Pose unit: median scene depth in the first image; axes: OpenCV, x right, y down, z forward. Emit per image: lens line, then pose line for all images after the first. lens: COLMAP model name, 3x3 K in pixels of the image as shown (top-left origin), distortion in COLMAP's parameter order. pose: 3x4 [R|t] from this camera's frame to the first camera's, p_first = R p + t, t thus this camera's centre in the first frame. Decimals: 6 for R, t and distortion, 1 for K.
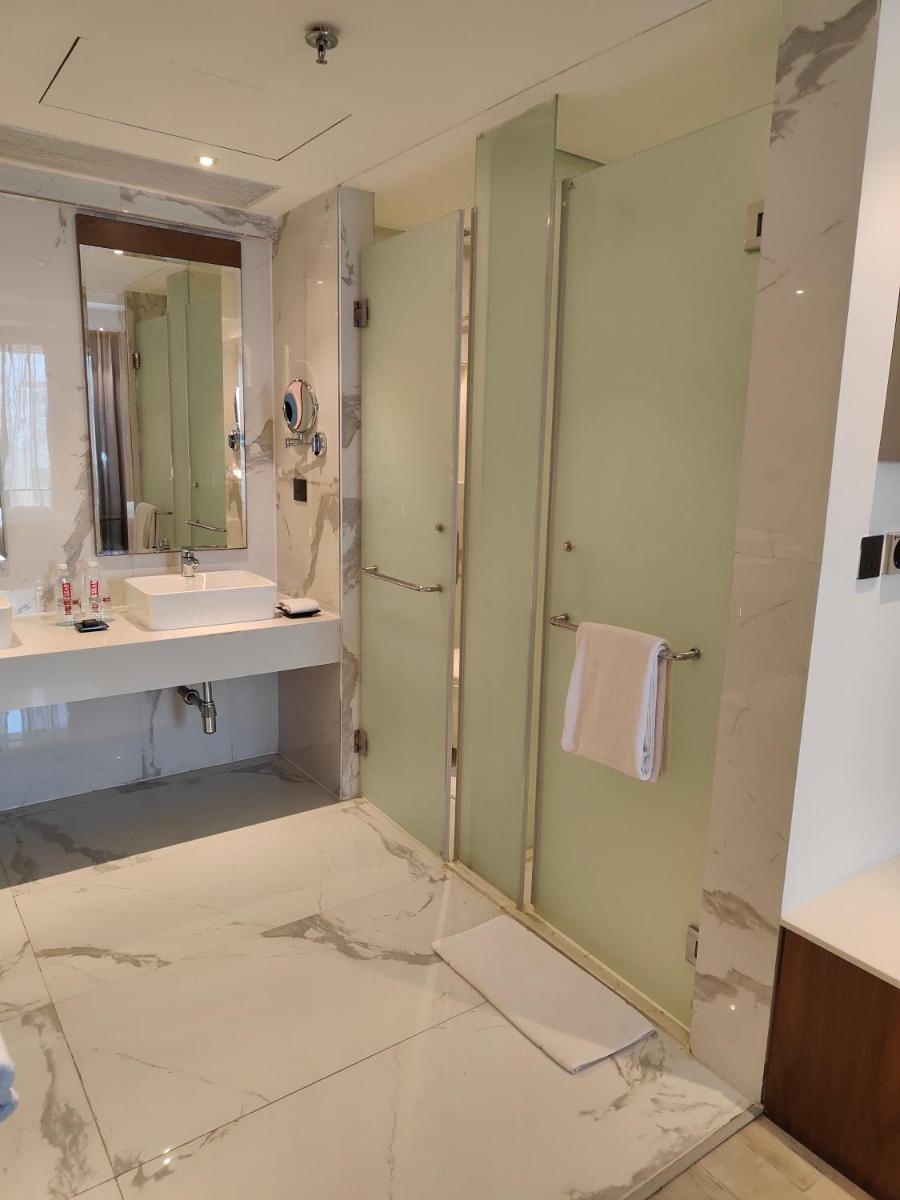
lens RADIAL K [[809.1, 0, 451.7], [0, 809.1, 604.4], [0, 0, 1]] dist [0.000957, -0.005147]
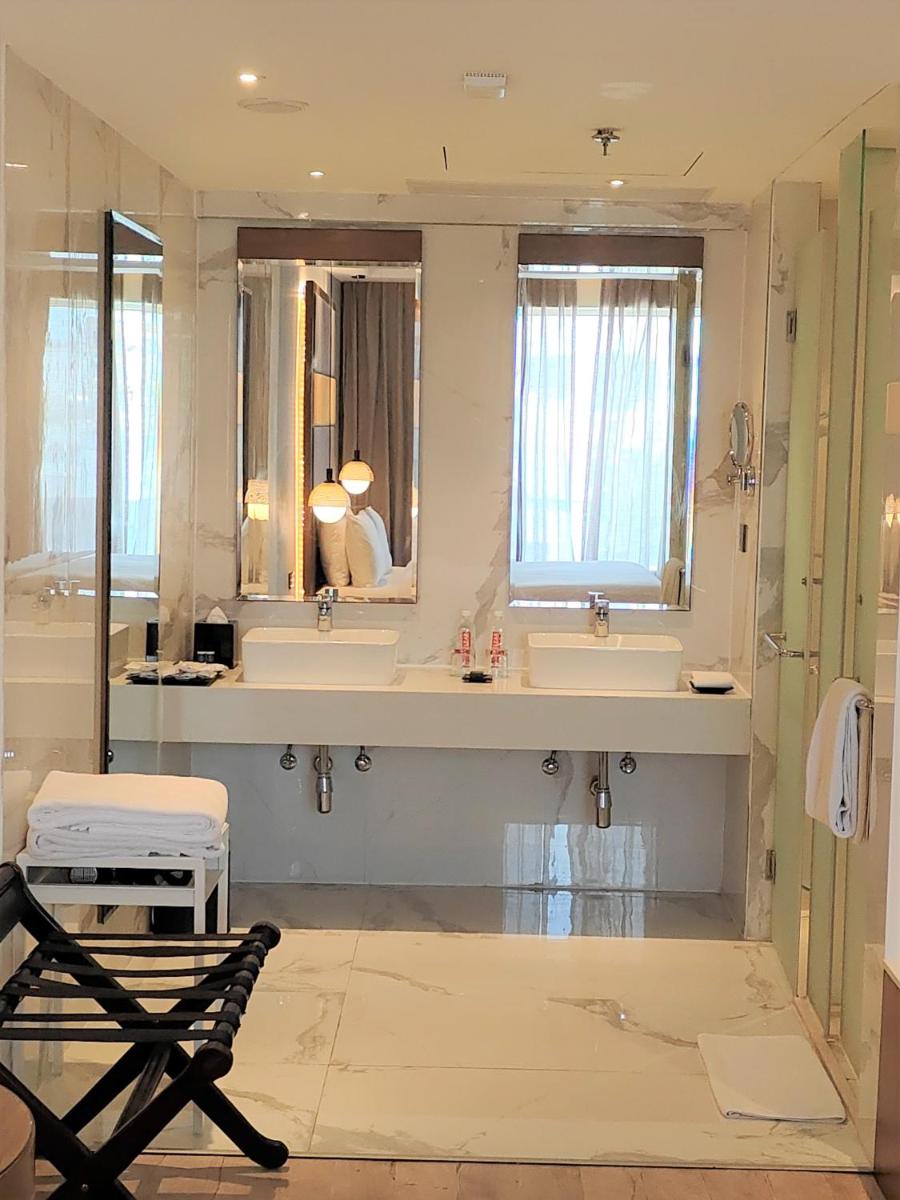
lens RADIAL K [[1924.1, 0, 450.0], [0, 1924.1, 600.0], [0, 0, 1]] dist [0.031787, -0.025034]
pose [[0.800455, 0.044362, -0.597749, 0.753025], [-0.115958, 0.989879, -0.081817, 0.111050], [0.588070, 0.134805, 0.797497, -0.693137]]
